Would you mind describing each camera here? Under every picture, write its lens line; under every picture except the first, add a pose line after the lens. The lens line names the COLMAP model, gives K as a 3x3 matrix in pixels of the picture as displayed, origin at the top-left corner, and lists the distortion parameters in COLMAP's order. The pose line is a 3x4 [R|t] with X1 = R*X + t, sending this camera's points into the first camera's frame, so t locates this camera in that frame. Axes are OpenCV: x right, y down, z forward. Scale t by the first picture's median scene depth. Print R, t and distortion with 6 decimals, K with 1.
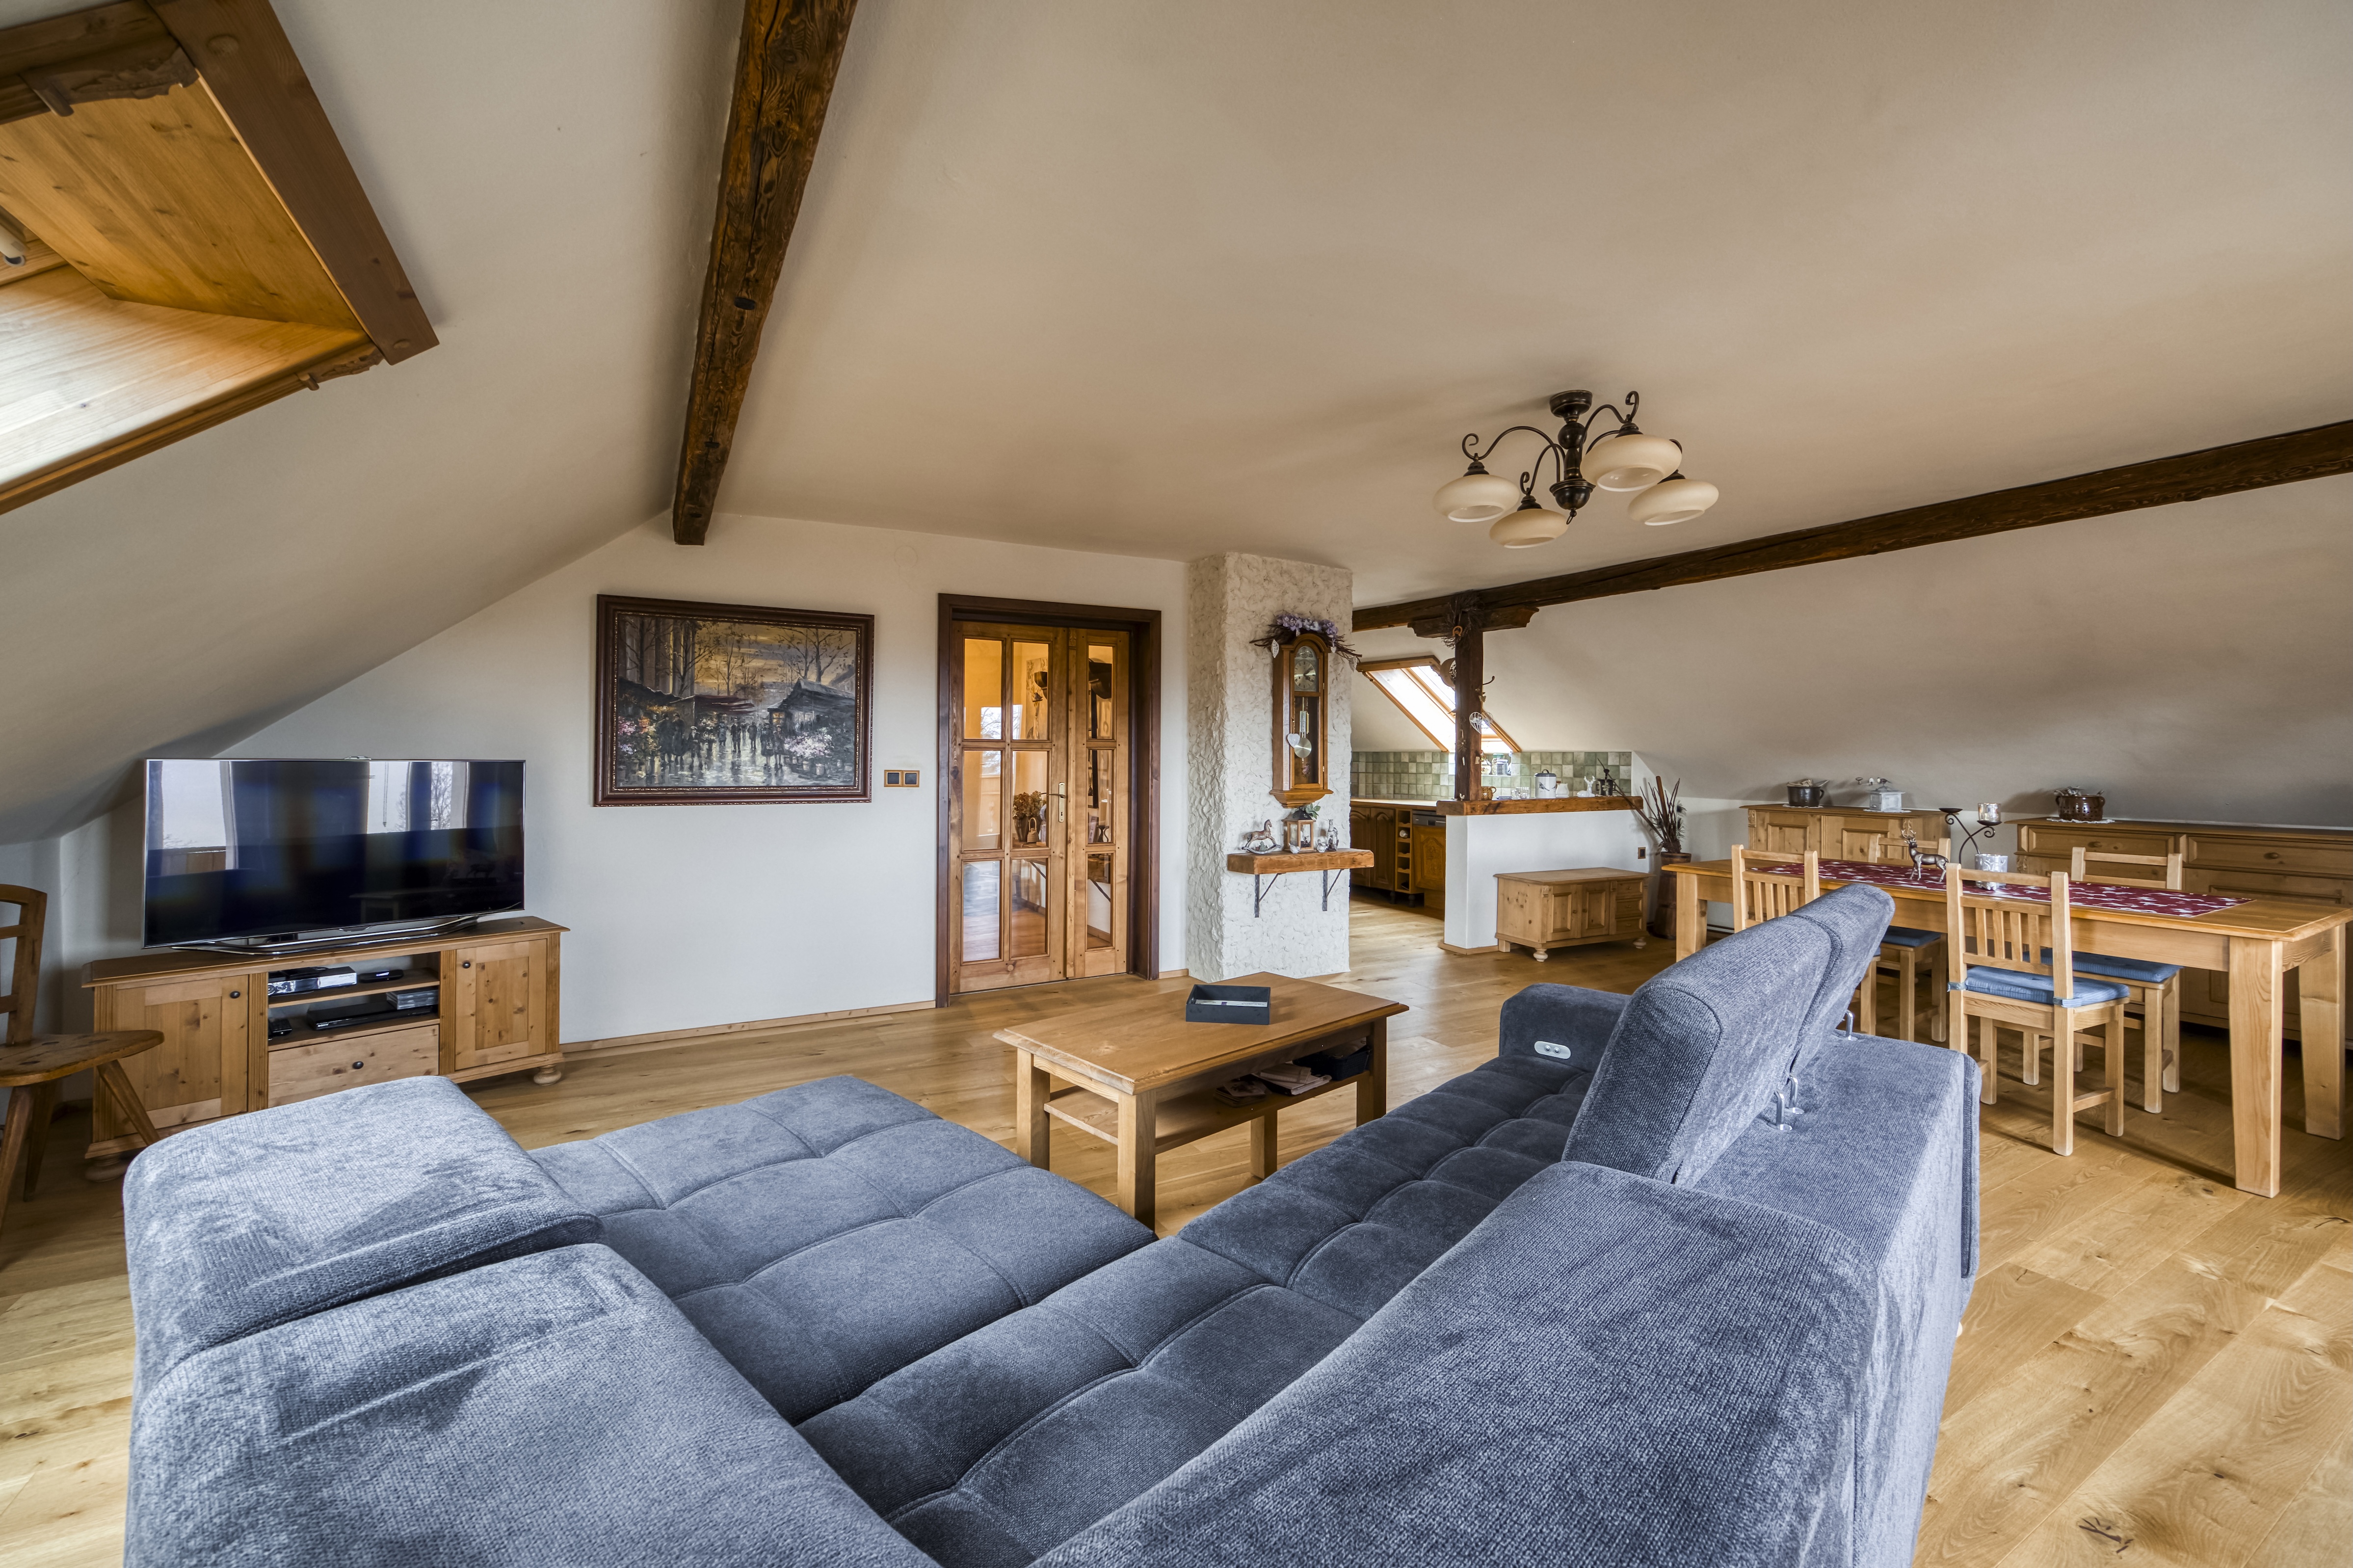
lens RADIAL K [[941.1, 0, 1177.2], [0, 941.1, 744.0], [0, 0, 1]] dist [-0.006674, 0.000827]
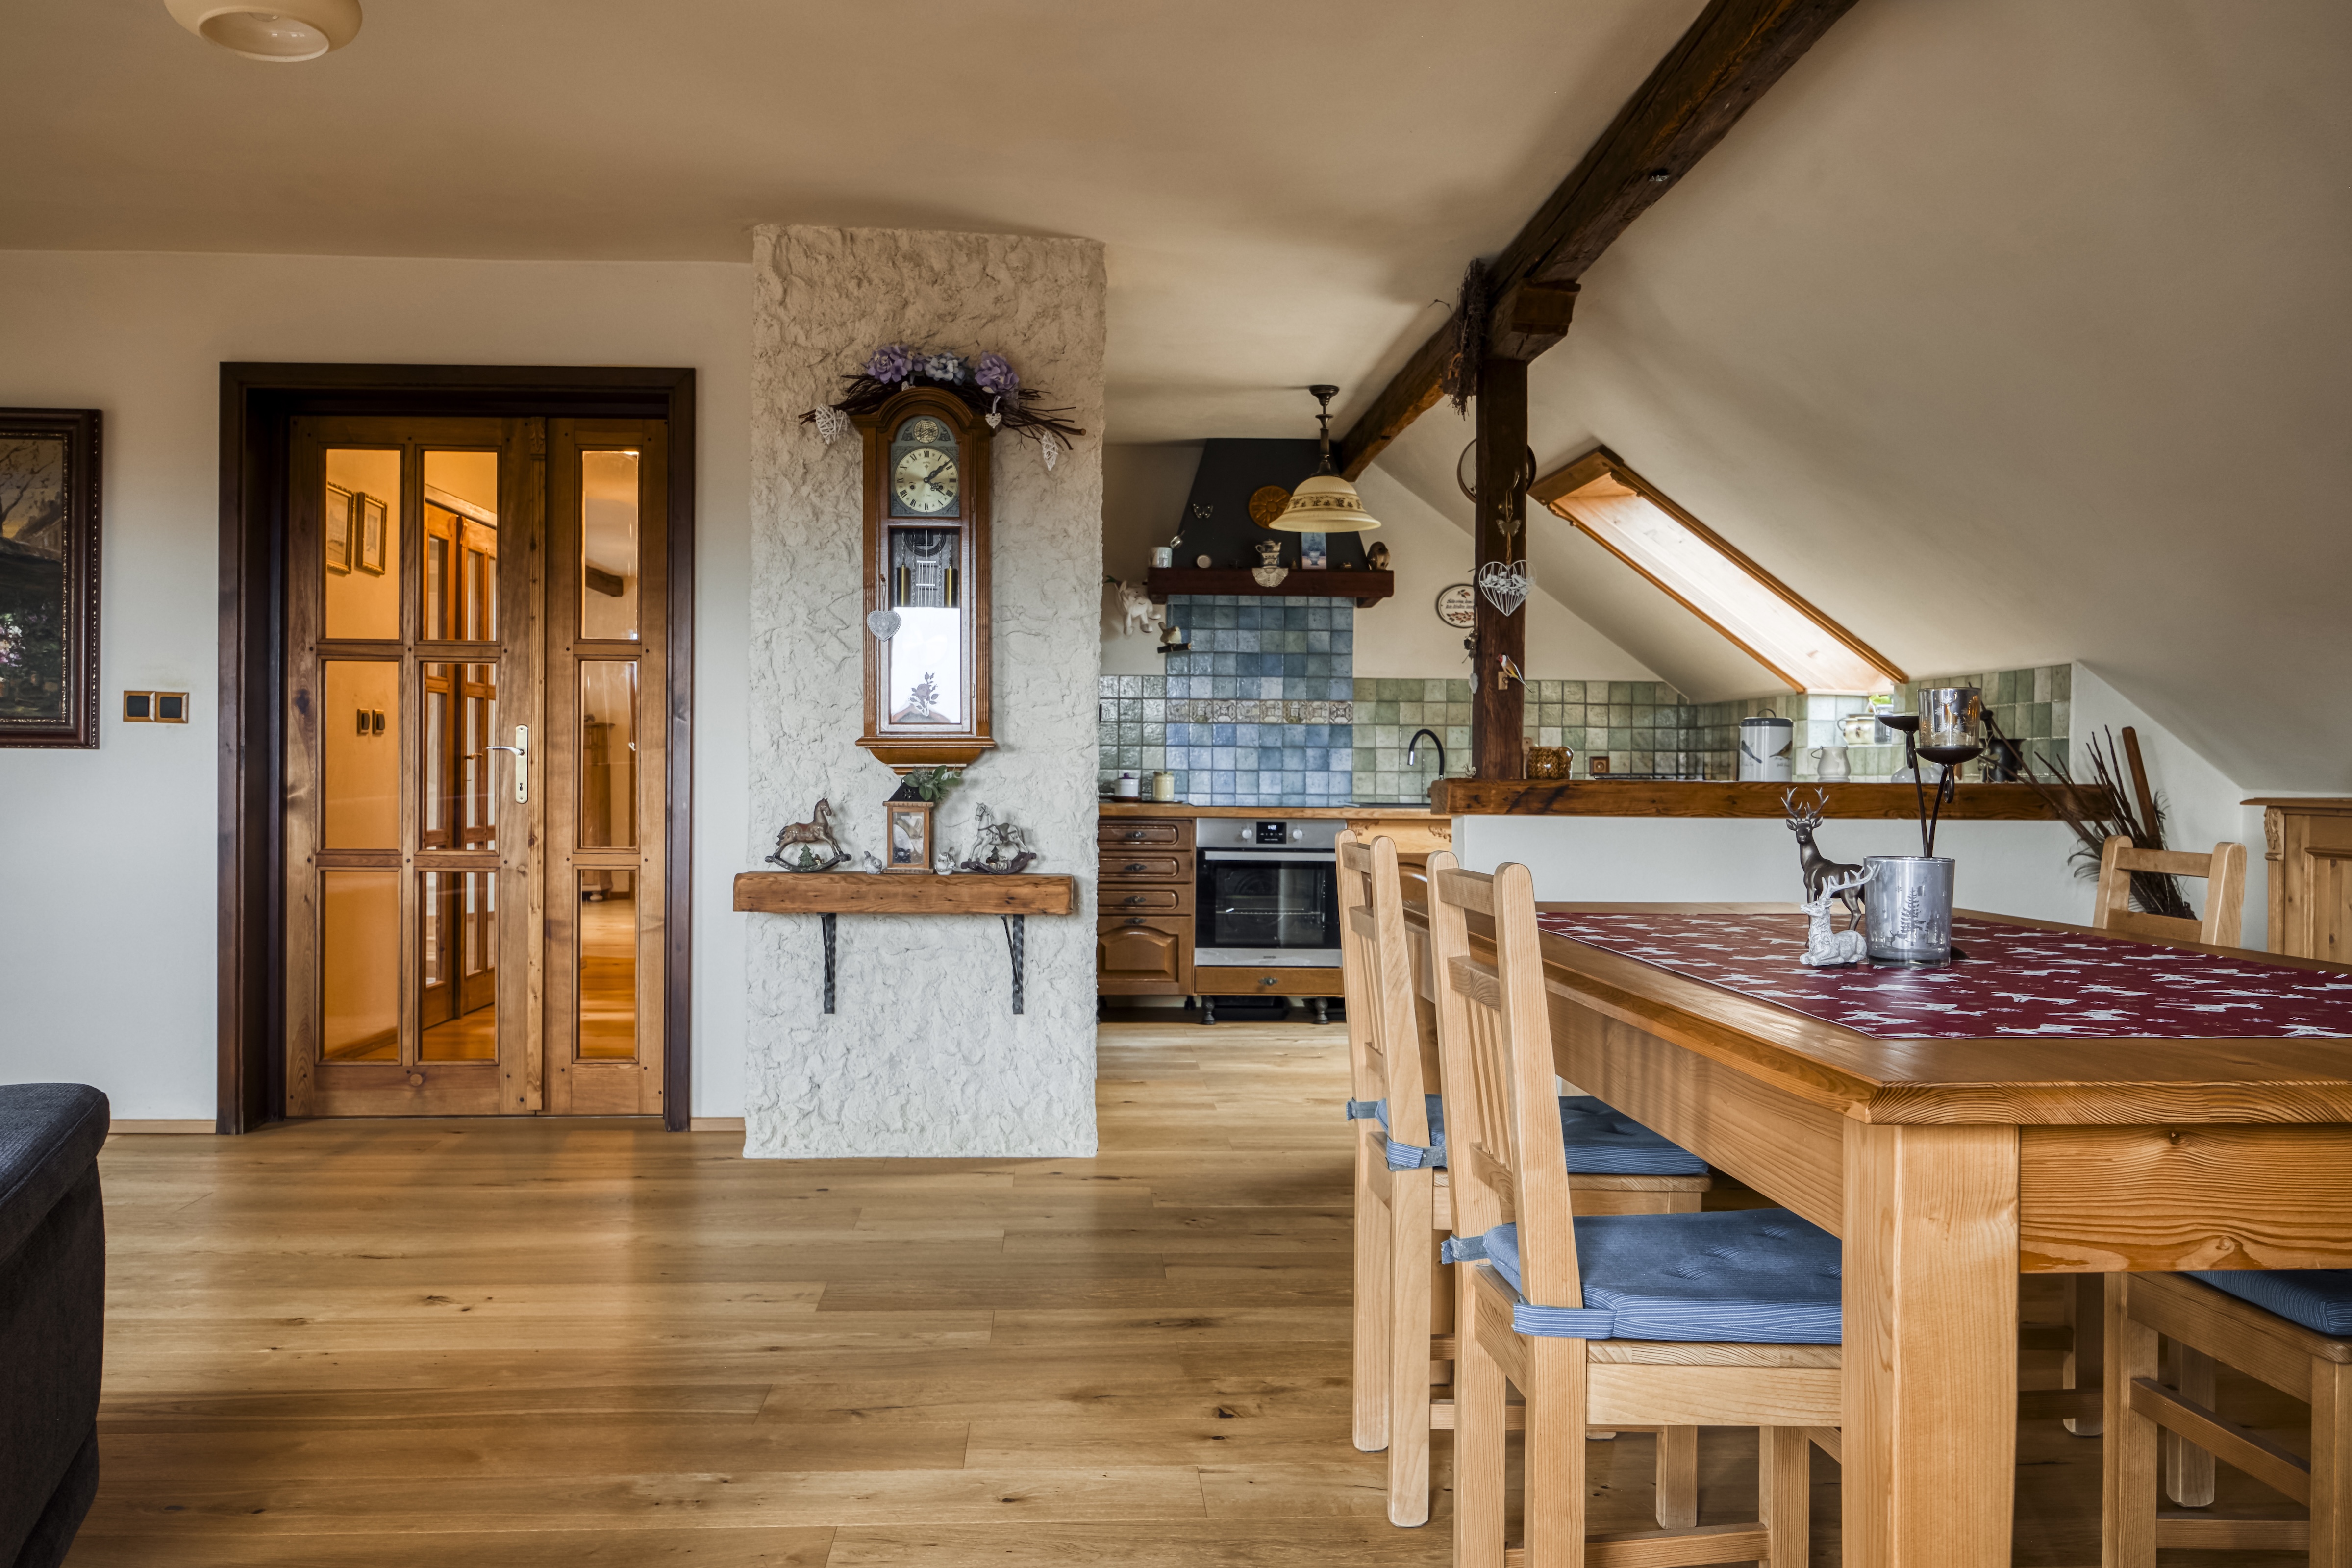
lens RADIAL K [[1908.1, 0, 1182.7], [0, 1908.1, 781.3], [0, 0, 1]] dist [-0.002390, -0.000449]
pose [[0.901512, 0.004617, -0.432729, 0.732647], [-0.000346, 0.999950, 0.009949, 0.069482], [0.432754, -0.008820, 0.901469, 0.263293]]
